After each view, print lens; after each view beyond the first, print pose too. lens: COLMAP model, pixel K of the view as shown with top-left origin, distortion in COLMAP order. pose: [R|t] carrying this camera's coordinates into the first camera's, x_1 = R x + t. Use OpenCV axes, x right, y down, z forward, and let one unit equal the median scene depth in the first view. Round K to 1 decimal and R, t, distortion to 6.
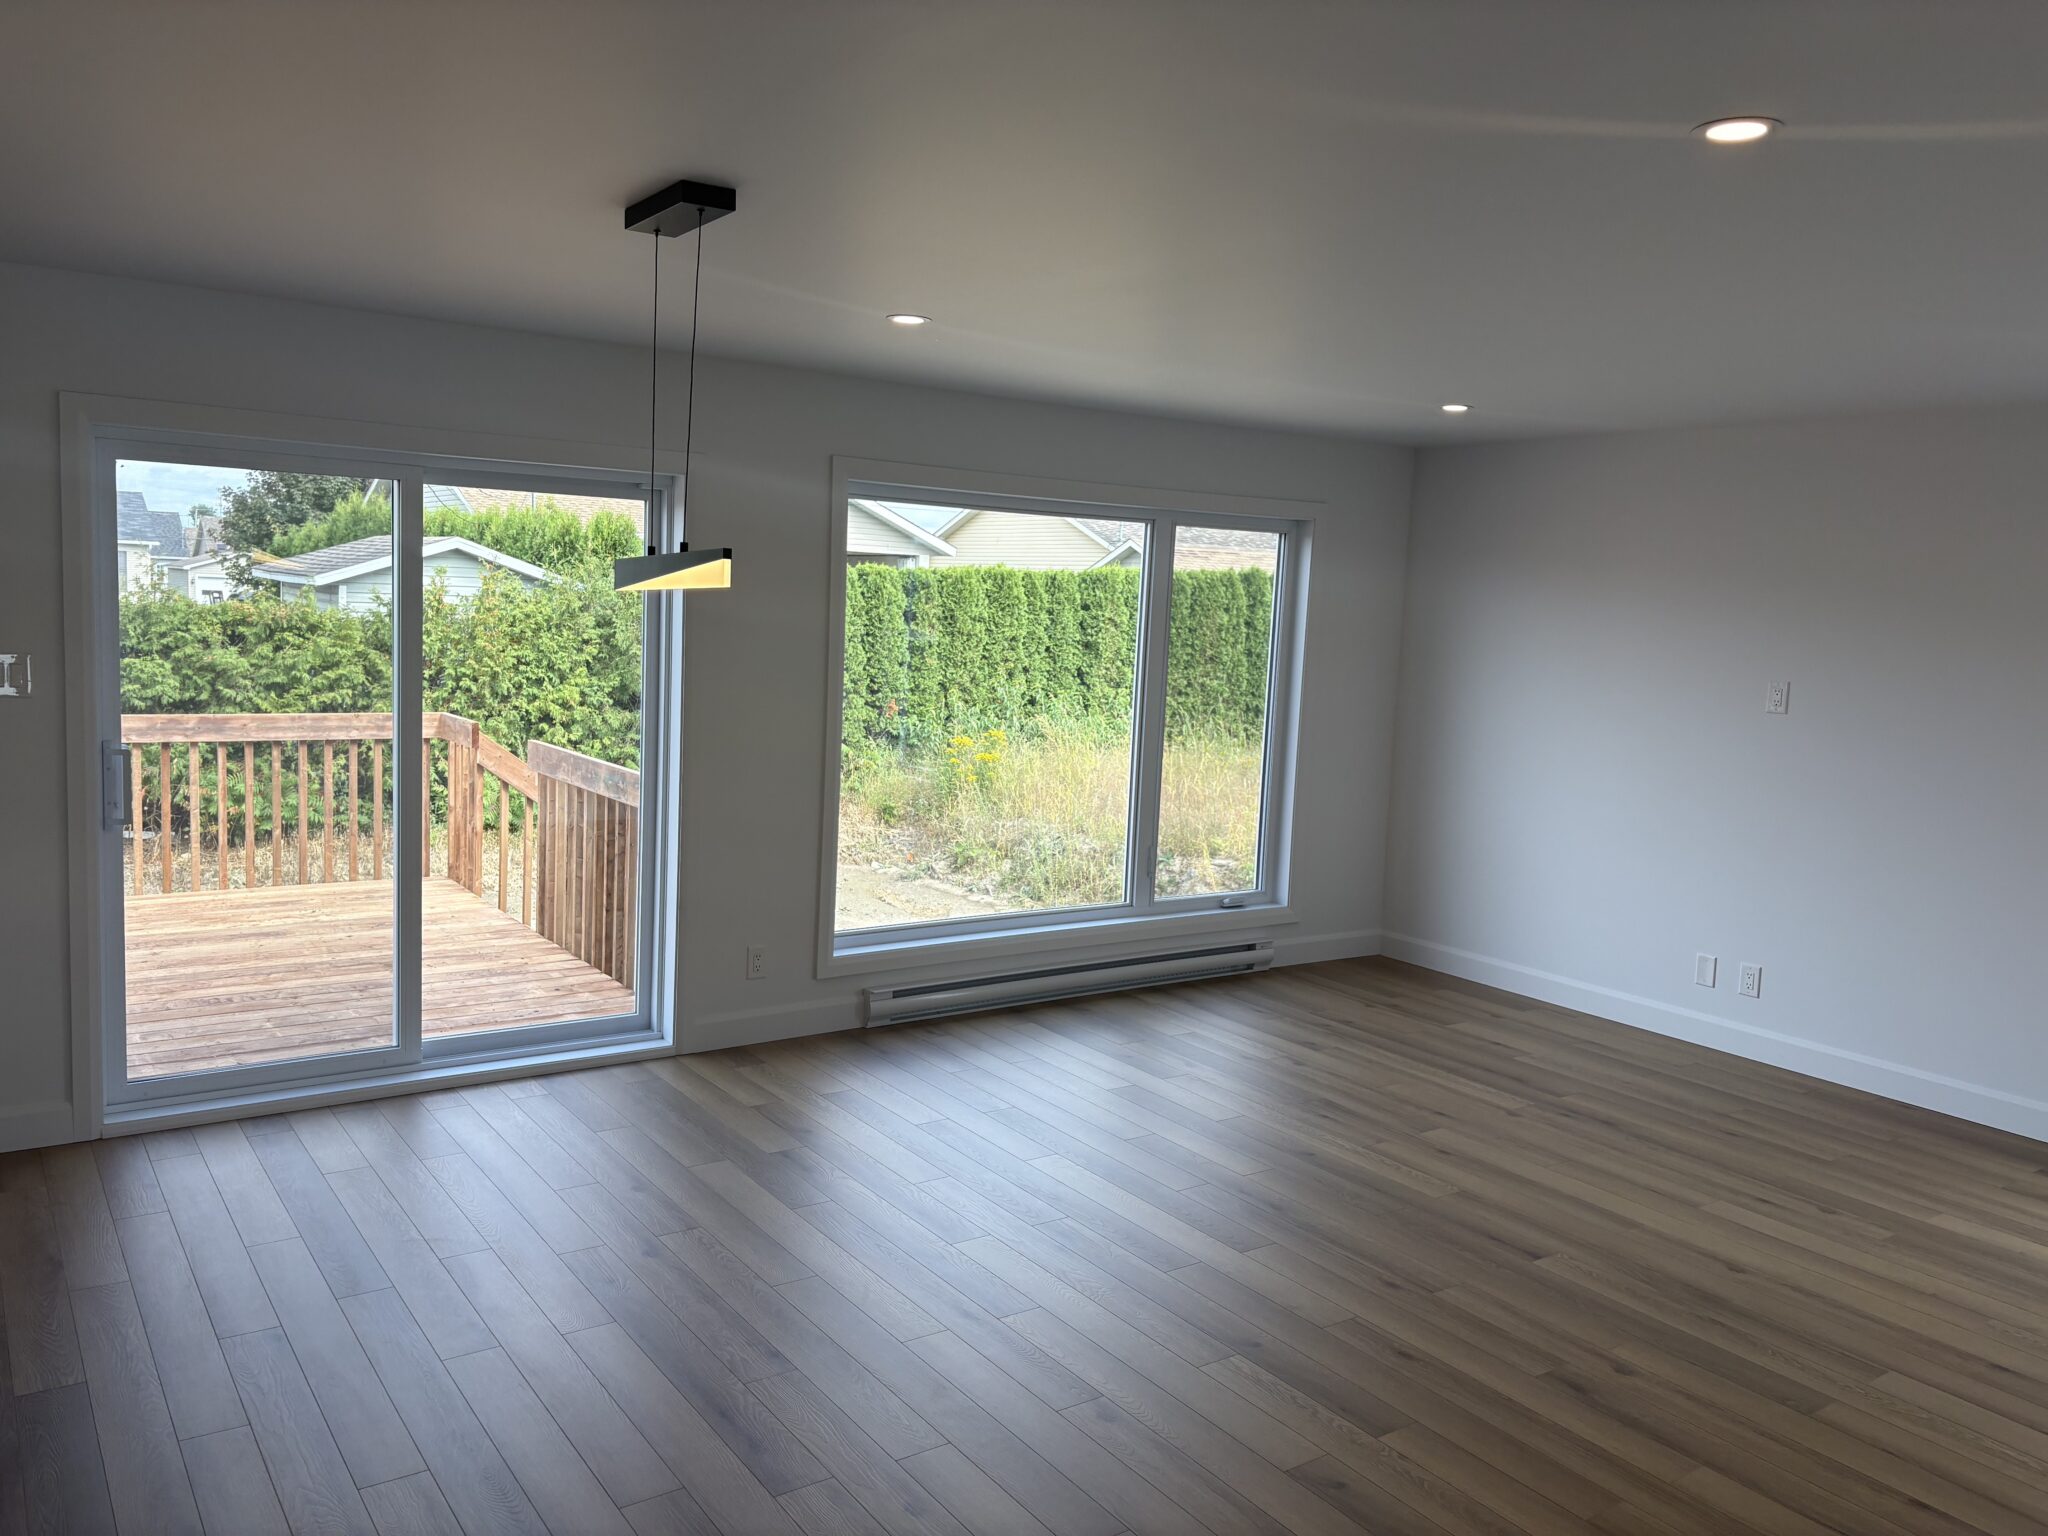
lens RADIAL K [[1547.9, 0, 1043.4], [0, 1547.9, 762.1], [0, 0, 1]] dist [0.051564, -0.056577]
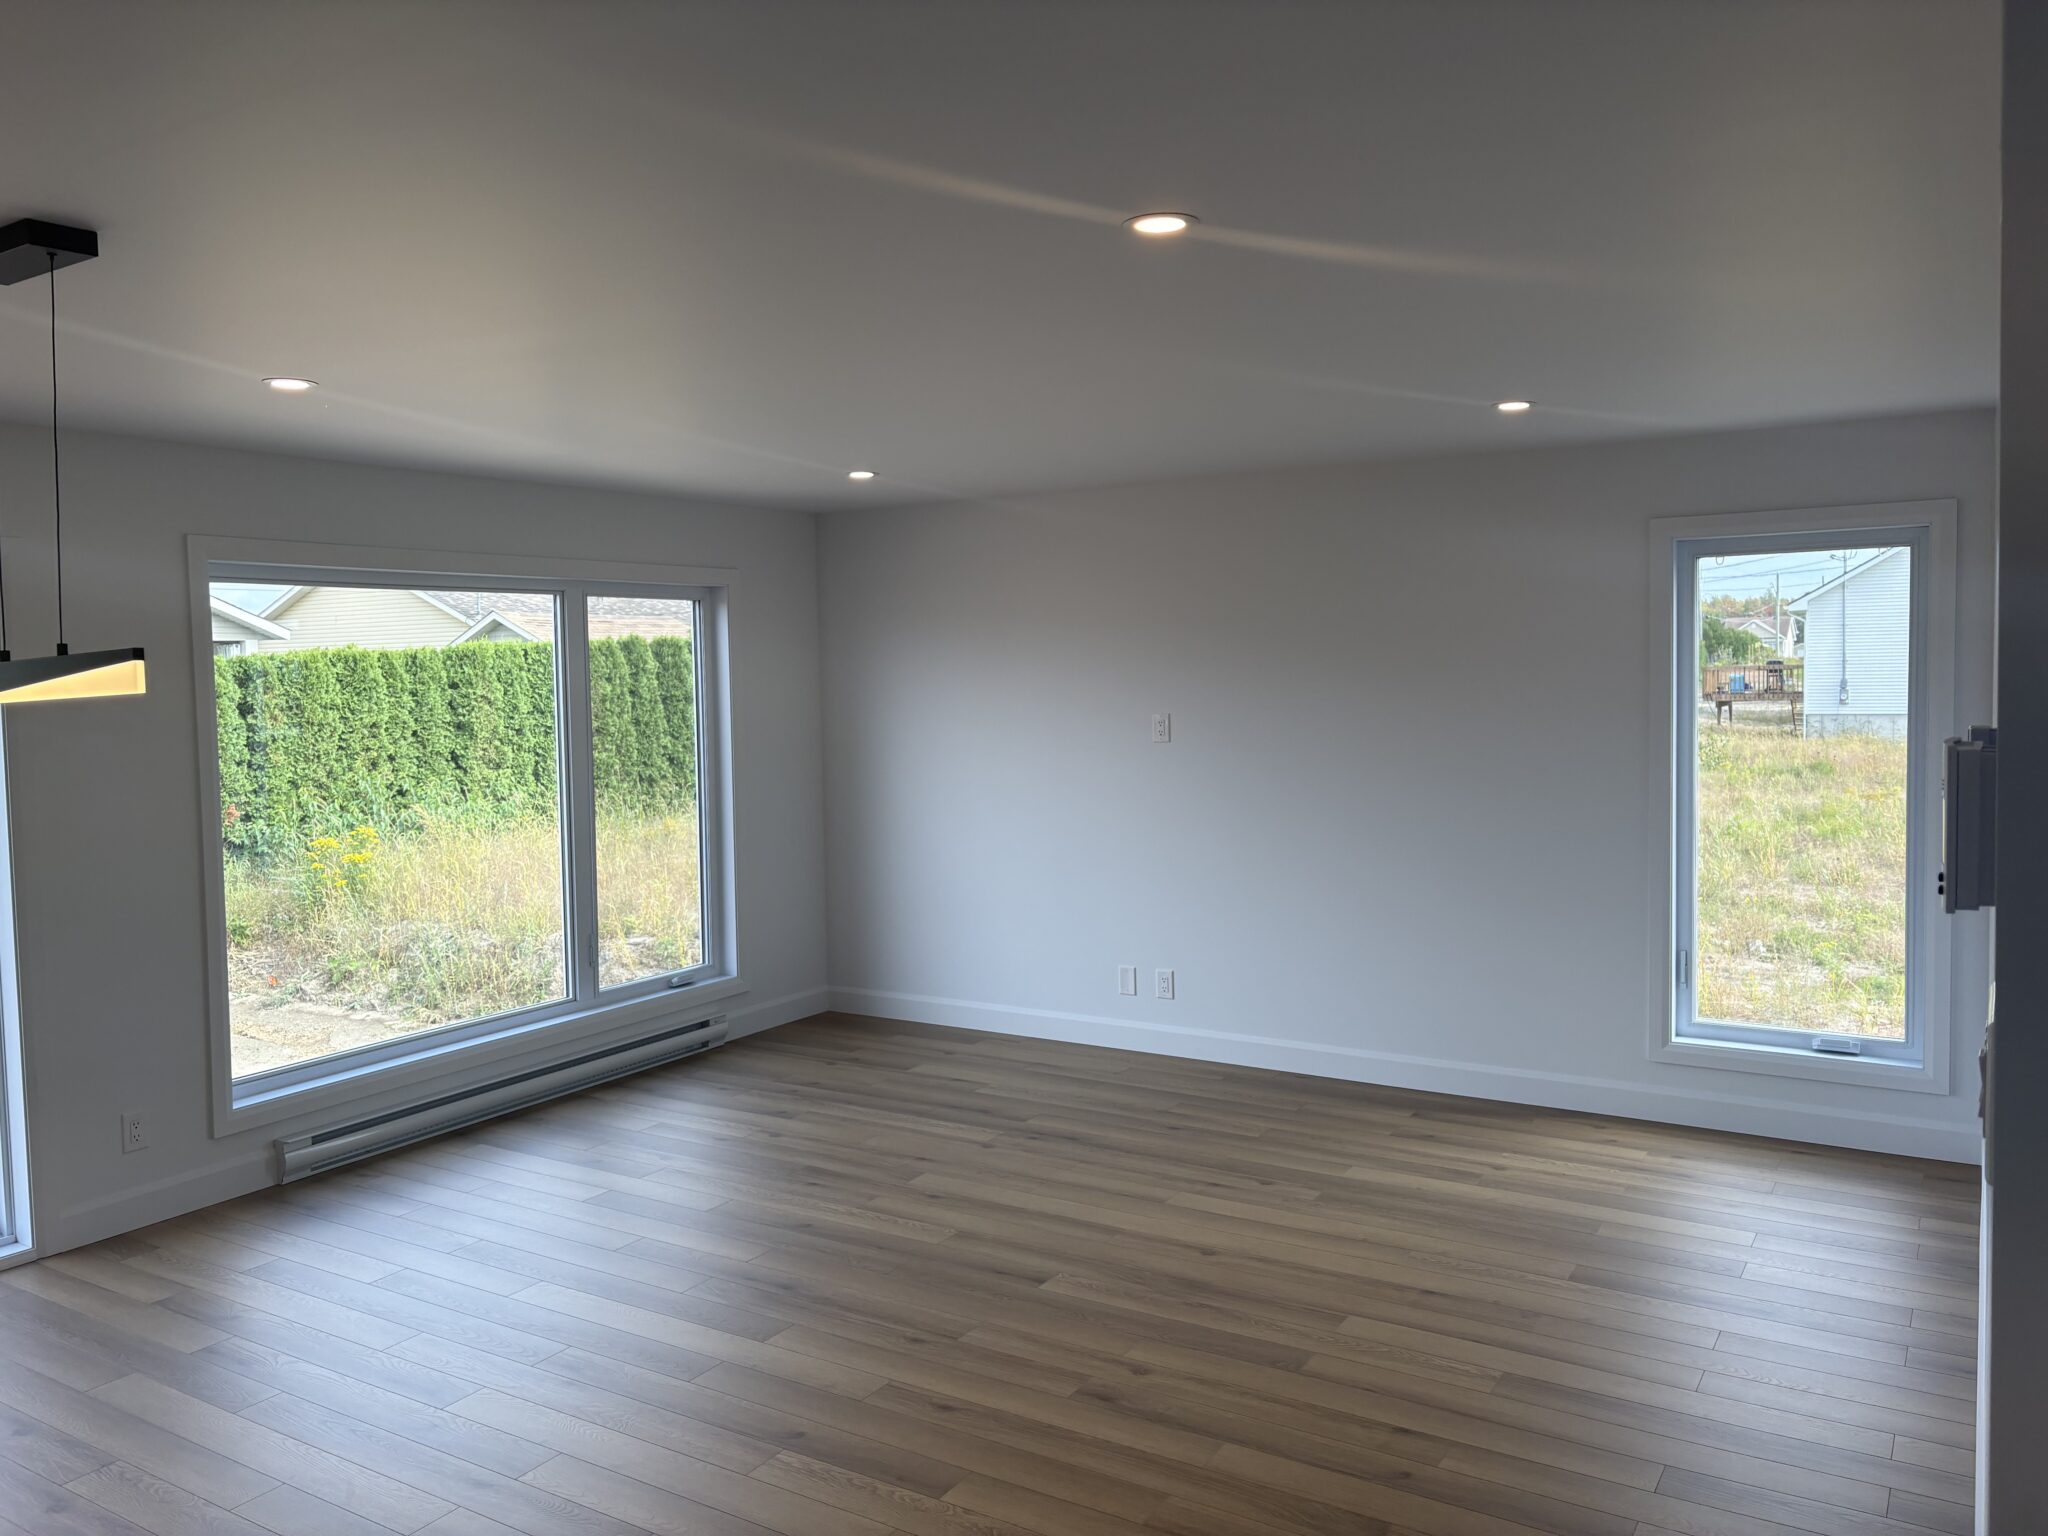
lens RADIAL K [[1547.9, 0, 1032.4], [0, 1547.9, 755.6], [0, 0, 1]] dist [0.051564, -0.056577]
pose [[0.921355, -0.082571, 0.379850, -0.043156], [0.099005, 0.994800, -0.023895, -0.005568], [-0.375902, 0.059623, 0.924739, 0.016617]]
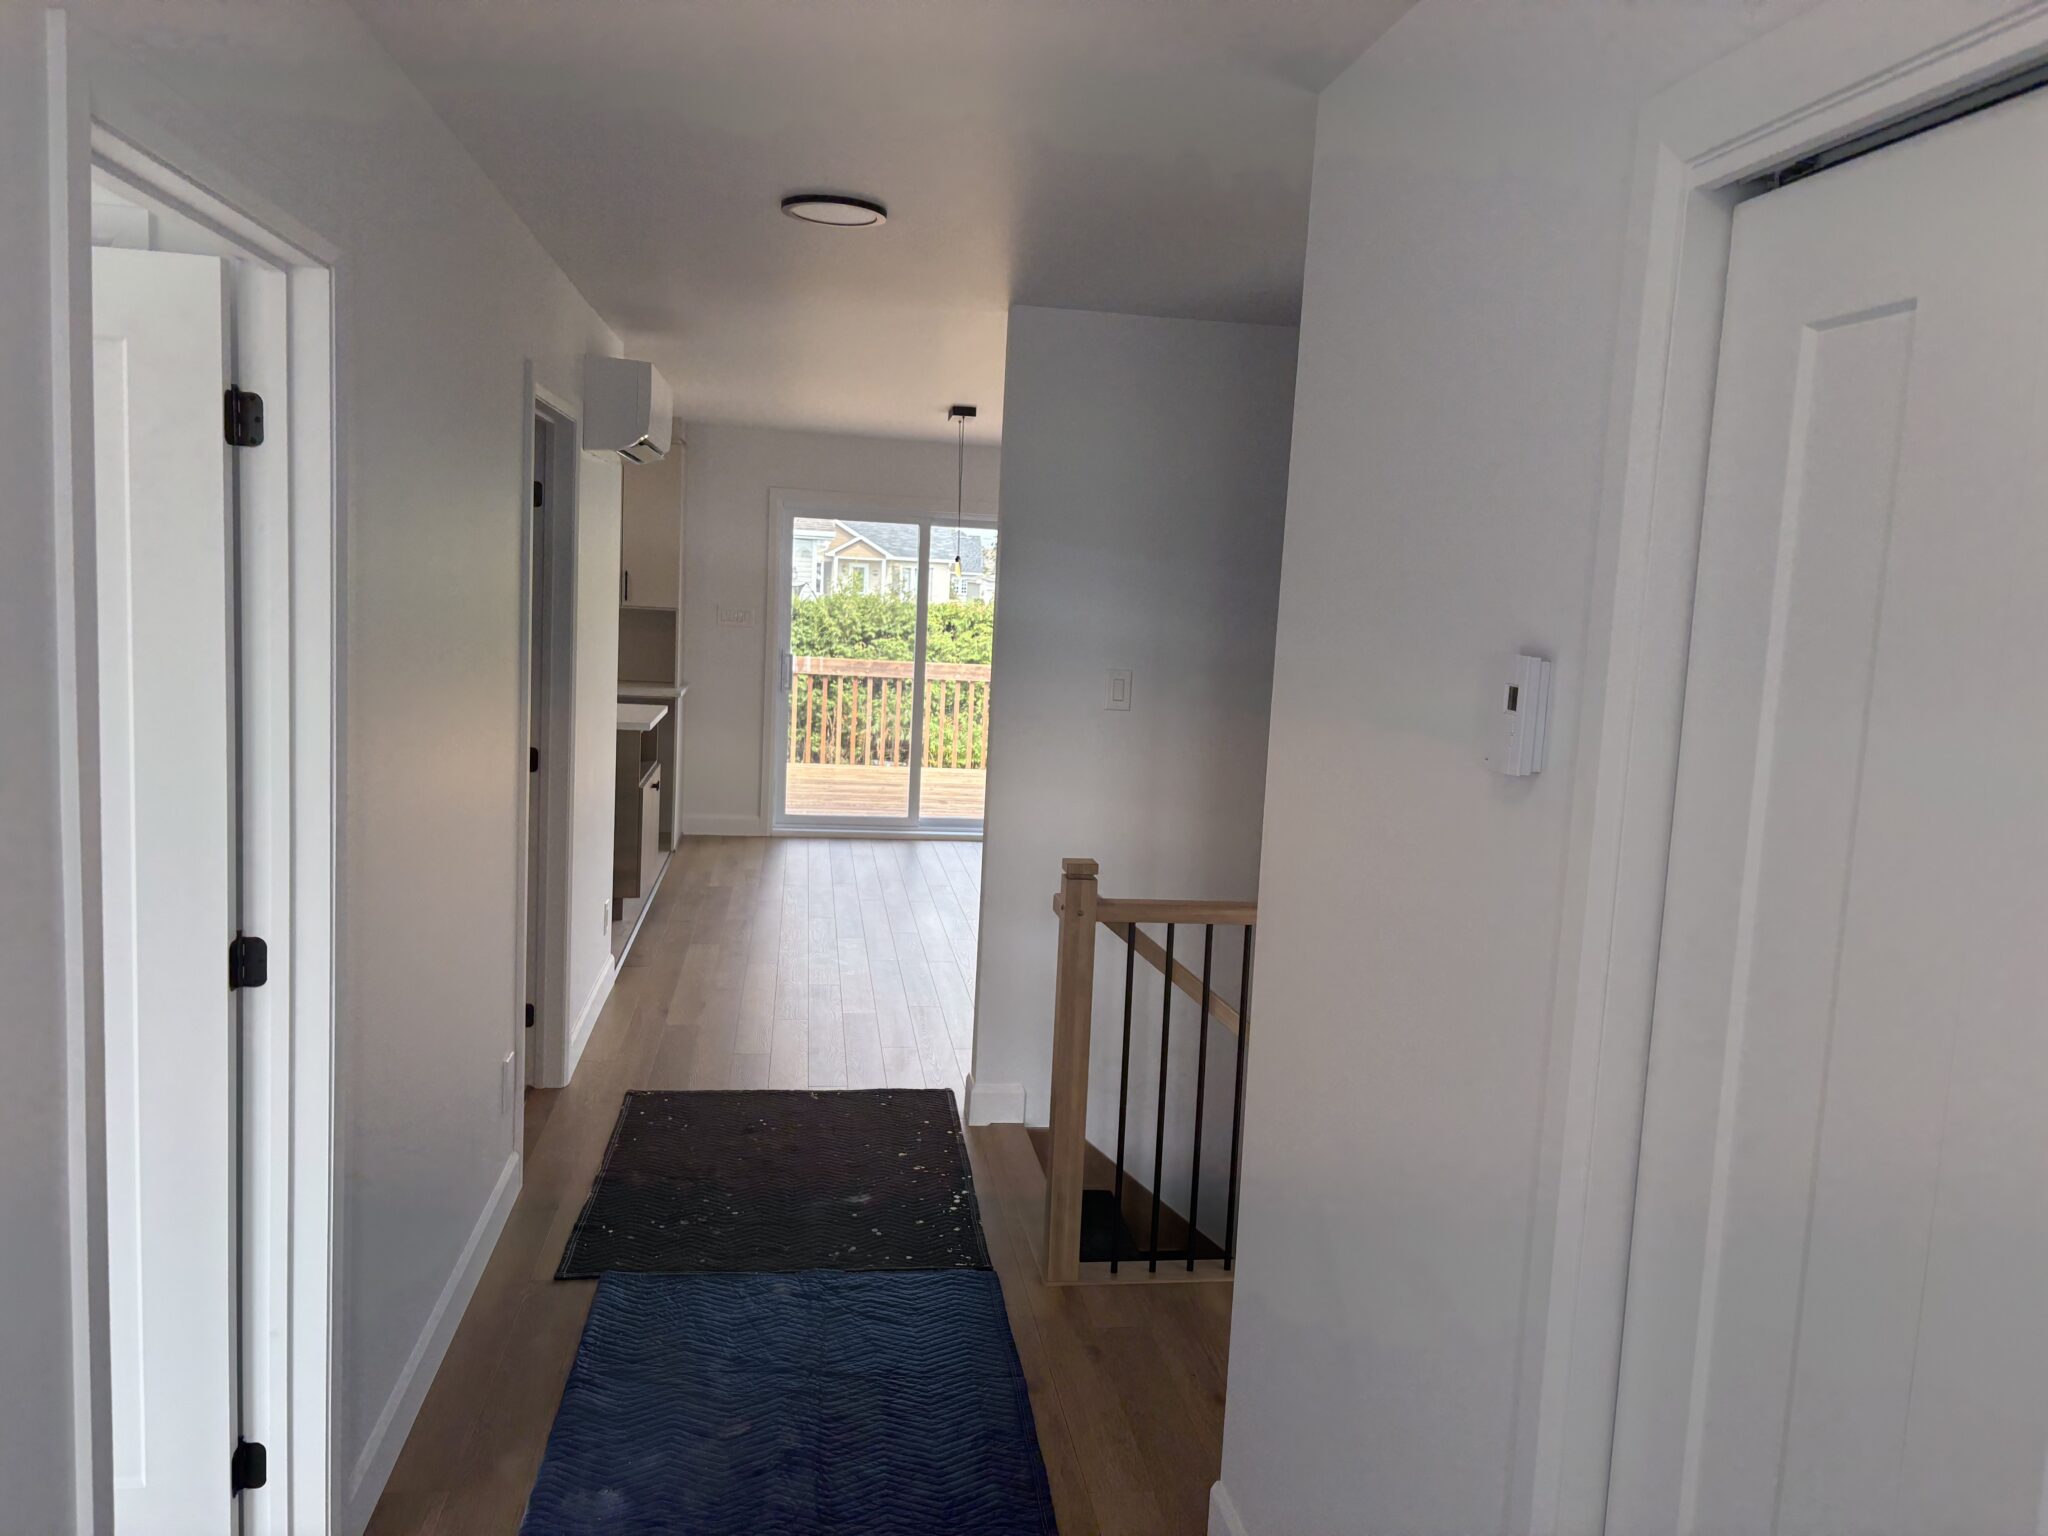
lens RADIAL K [[1547.9, 0, 1032.8], [0, 1547.9, 764.6], [0, 0, 1]] dist [0.051564, -0.056577]
pose [[0.887183, 0.054221, -0.458220, 0.550034], [-0.057876, 0.998305, 0.006072, 0.088345], [0.457773, 0.021133, 0.888818, -0.581765]]
